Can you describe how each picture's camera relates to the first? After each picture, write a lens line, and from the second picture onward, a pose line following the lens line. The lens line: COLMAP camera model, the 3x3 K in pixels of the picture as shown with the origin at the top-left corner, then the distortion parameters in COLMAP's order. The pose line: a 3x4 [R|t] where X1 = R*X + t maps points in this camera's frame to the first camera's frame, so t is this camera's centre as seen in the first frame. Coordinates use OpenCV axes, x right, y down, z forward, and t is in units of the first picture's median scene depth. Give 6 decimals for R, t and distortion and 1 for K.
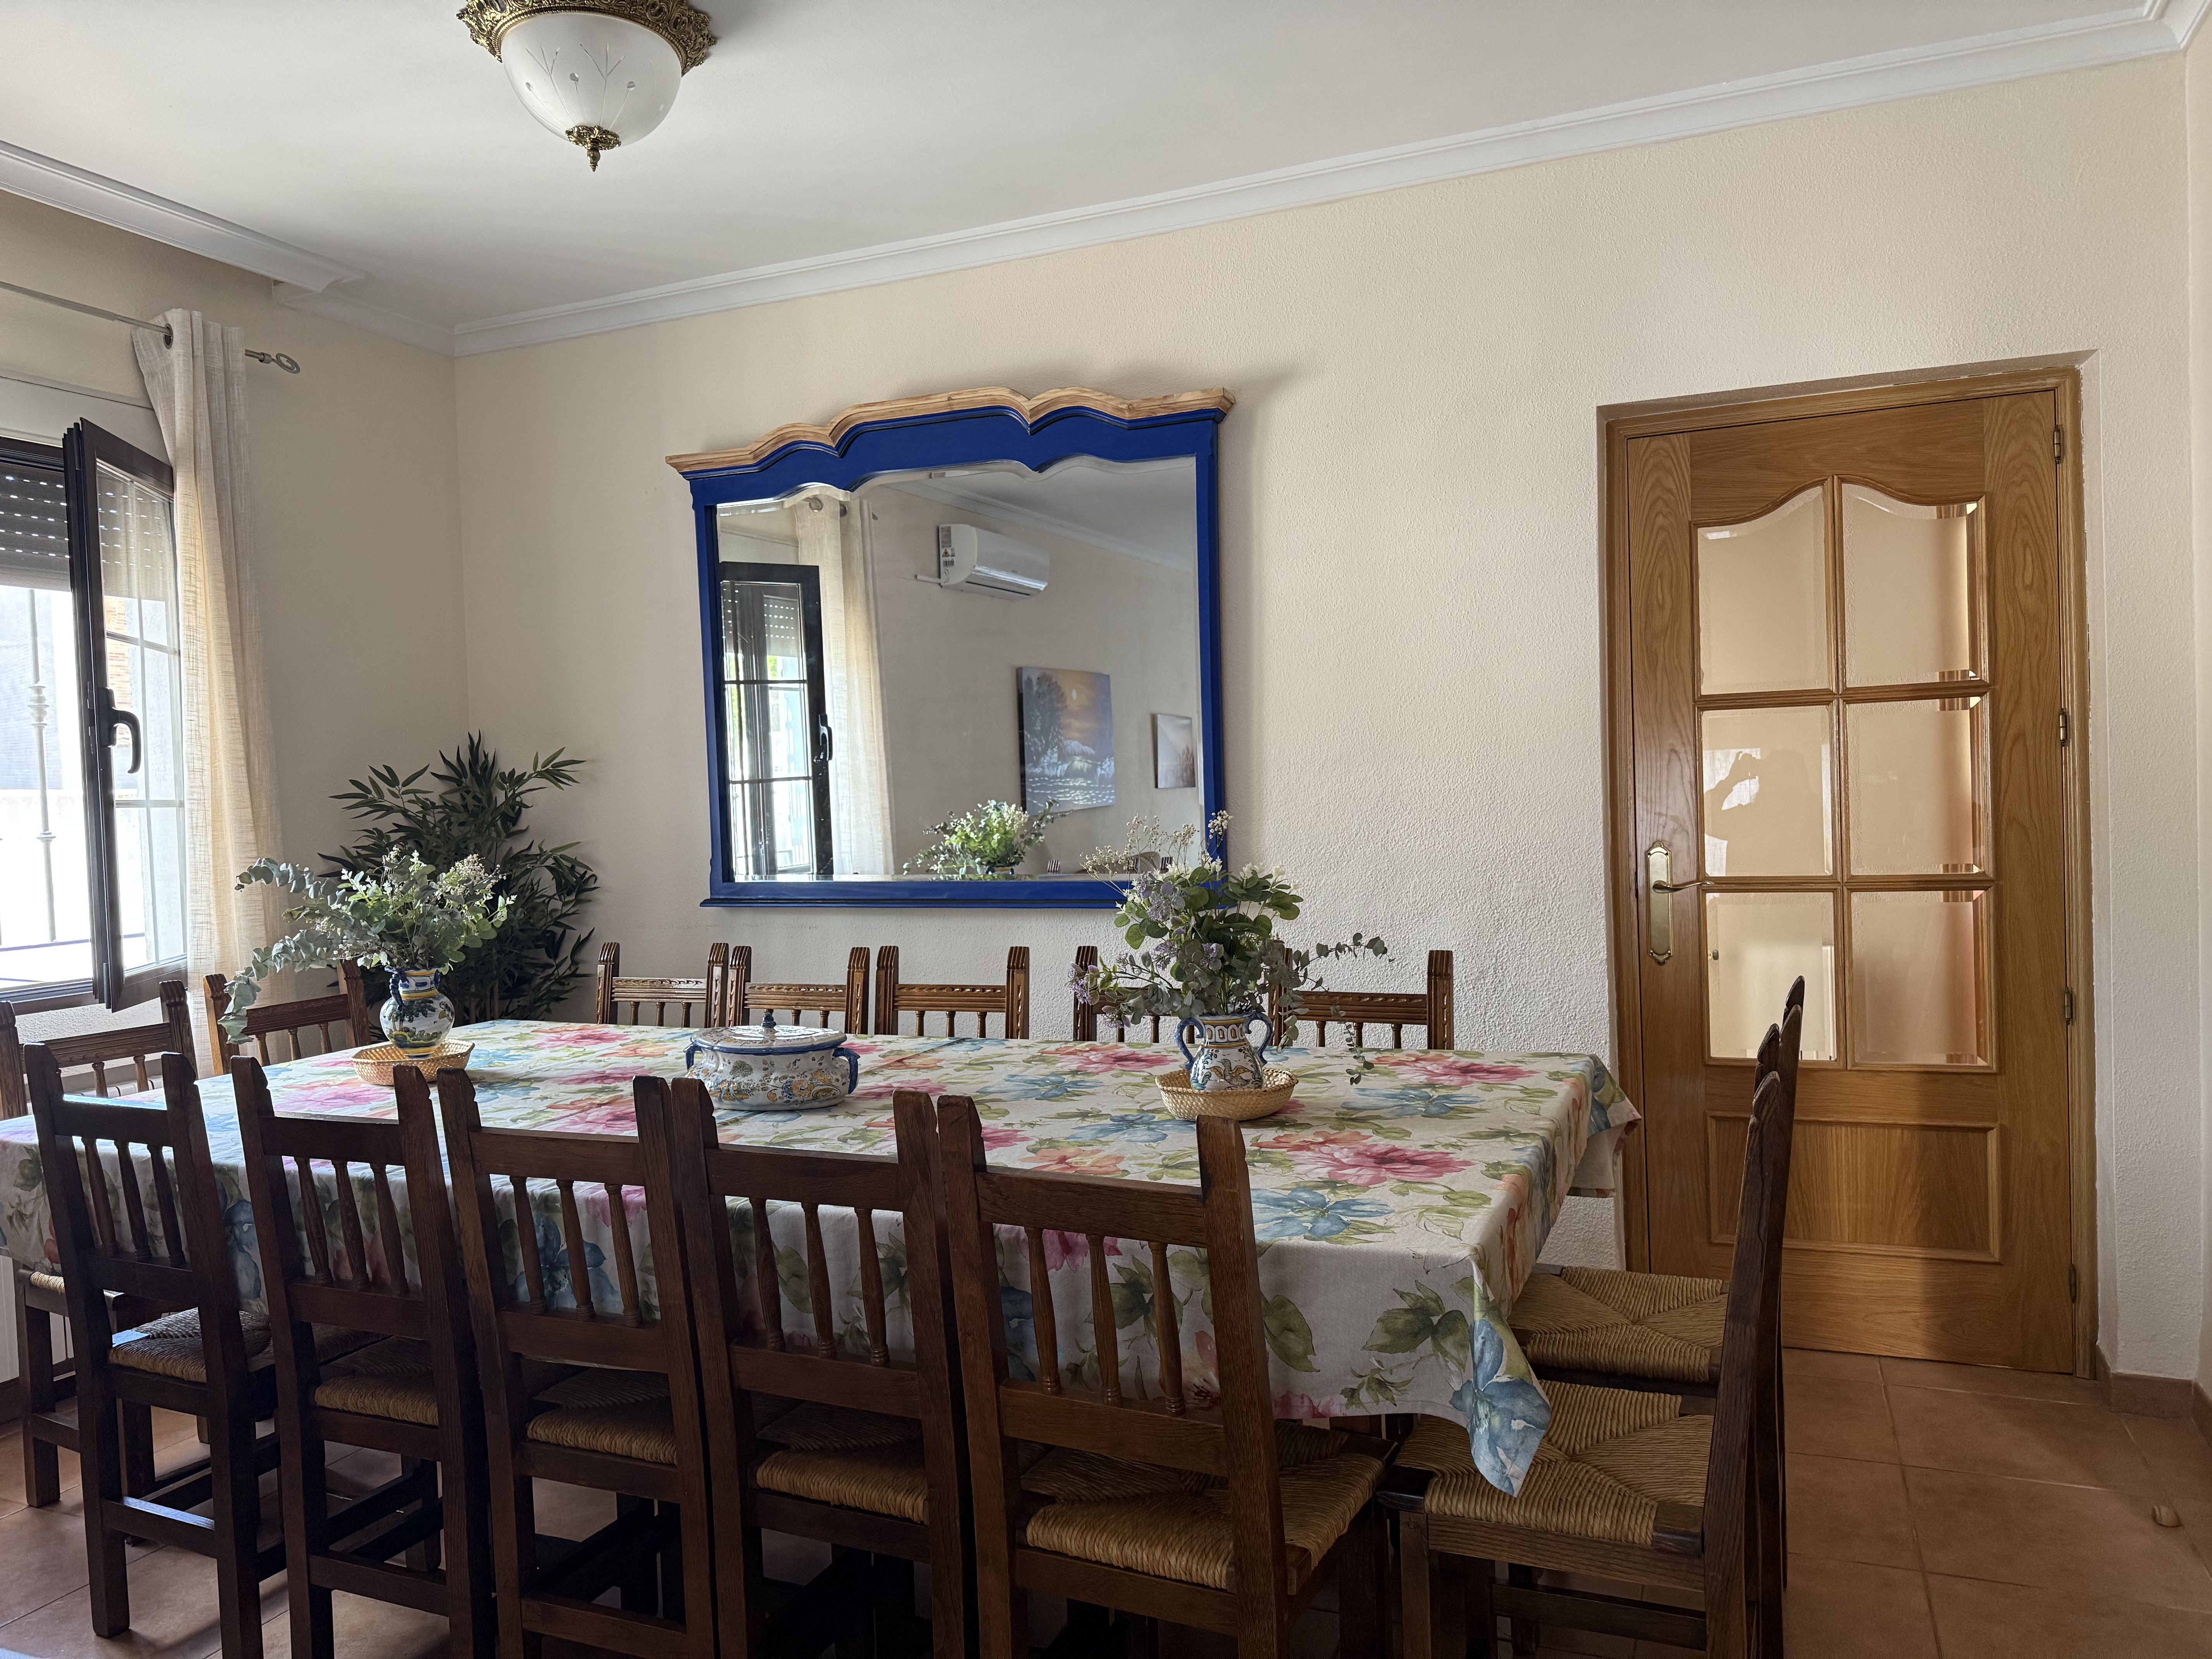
lens RADIAL K [[1544.1, 0, 1110.4], [0, 1544.1, 835.5], [0, 0, 1]] dist [0.117922, -0.187179]
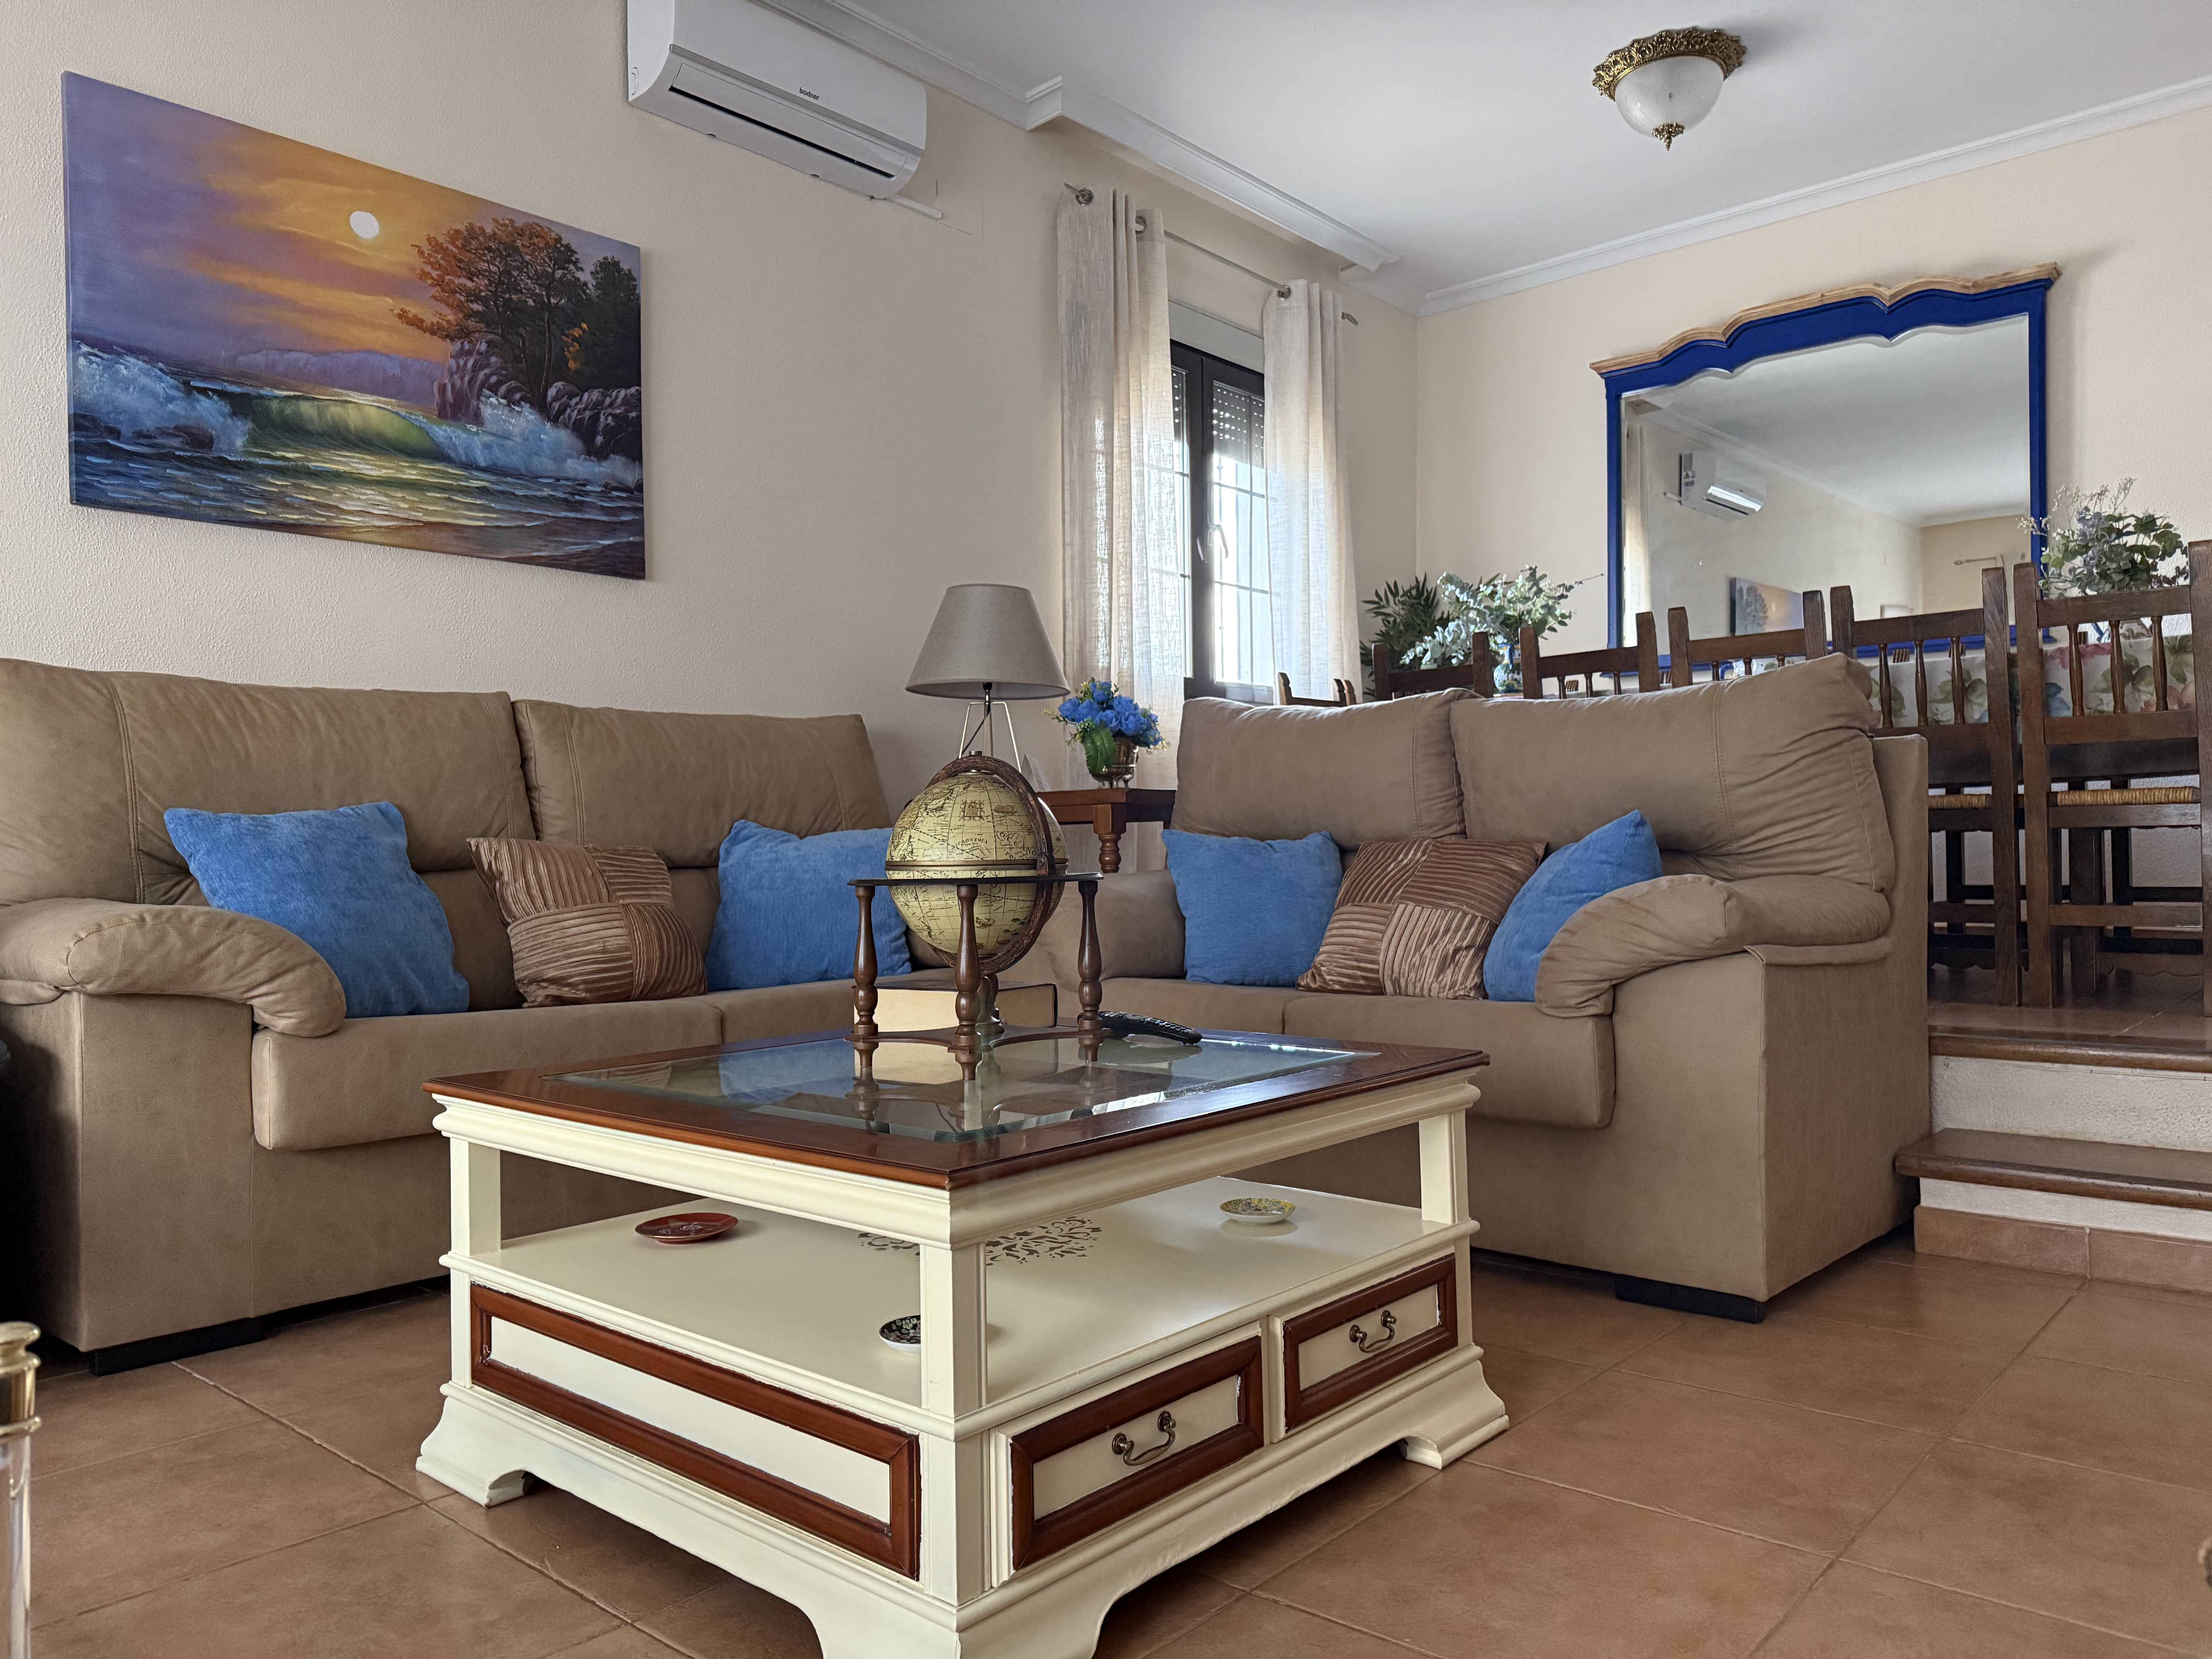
lens RADIAL K [[1569.6, 0, 1142.8], [0, 1569.6, 830.6], [0, 0, 1]] dist [-0.000045, 0.095001]
pose [[0.951766, 0.015730, -0.306421, -0.273392], [-0.024638, 0.999378, -0.025225, 0.286894], [0.305834, 0.031558, 0.951562, -0.602338]]
